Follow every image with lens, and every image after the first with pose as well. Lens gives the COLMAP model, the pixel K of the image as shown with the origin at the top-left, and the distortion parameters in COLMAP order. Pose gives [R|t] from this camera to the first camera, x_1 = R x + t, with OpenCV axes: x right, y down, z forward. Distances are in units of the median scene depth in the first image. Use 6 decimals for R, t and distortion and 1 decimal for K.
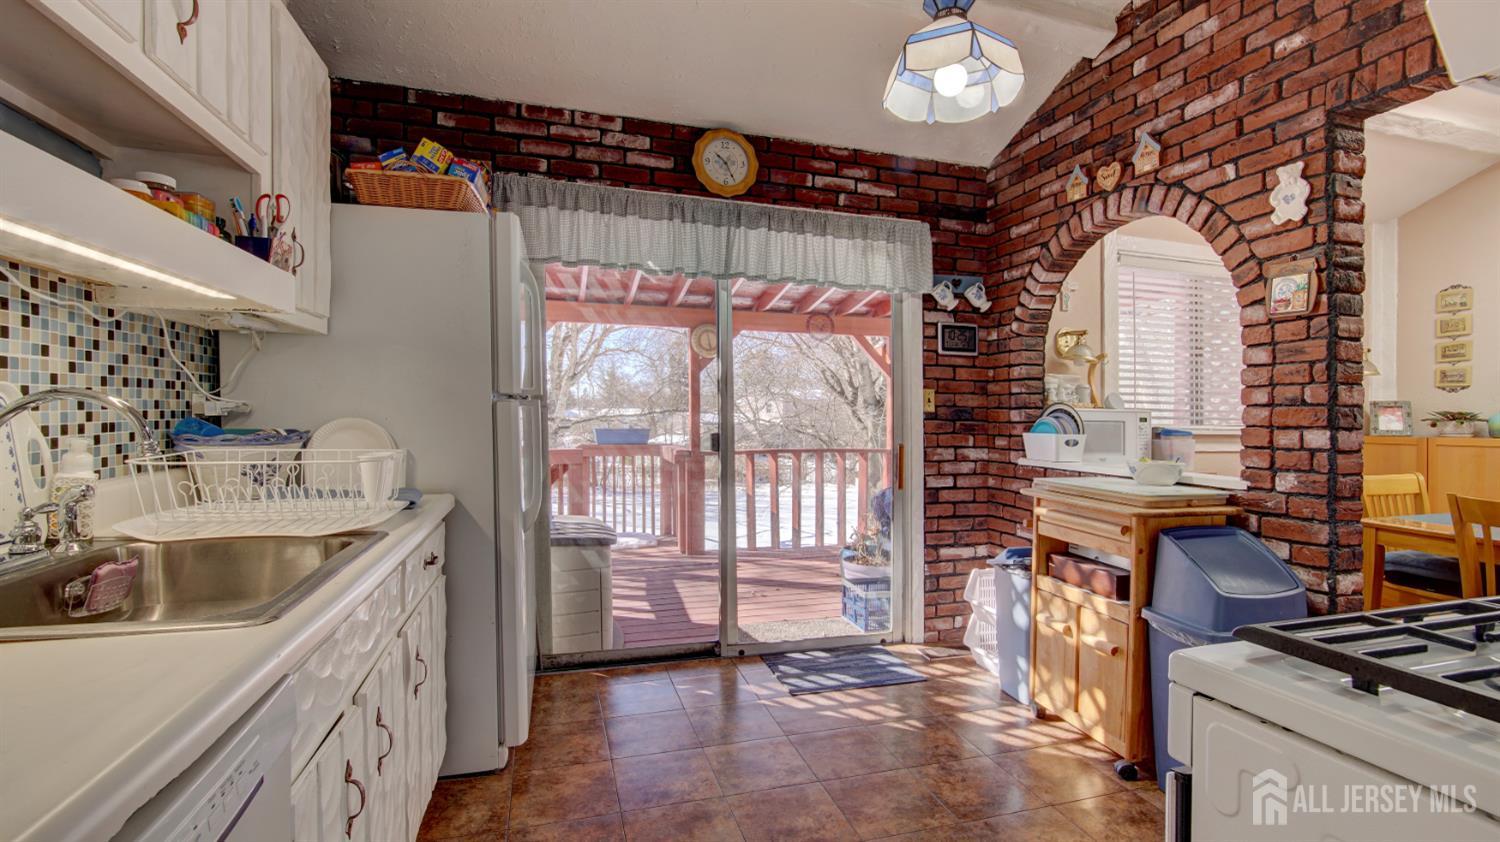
lens RADIAL K [[674.5, 0, 758.8], [0, 674.5, 420.7], [0, 0, 1]] dist [-0.043943, 0.012023]
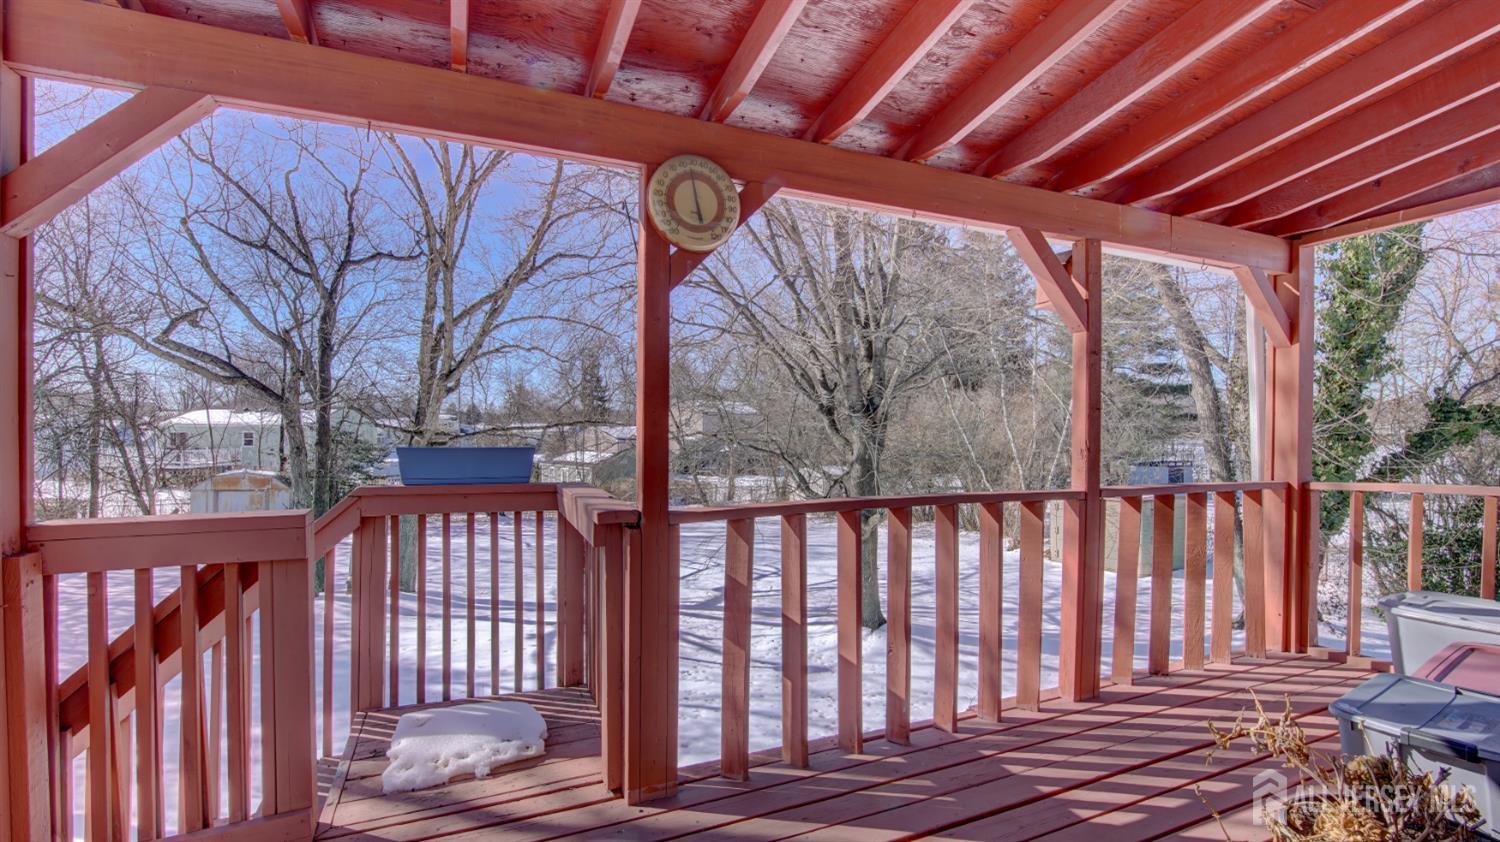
lens RADIAL K [[674.5, 0, 758.8], [0, 674.5, 420.7], [0, 0, 1]] dist [-0.043943, 0.012023]
pose [[0.991922, 0.000144, 0.126846, -0.077278], [0.002640, 0.999759, -0.021781, 0.005047], [-0.126818, 0.021940, 0.991683, 0.573104]]
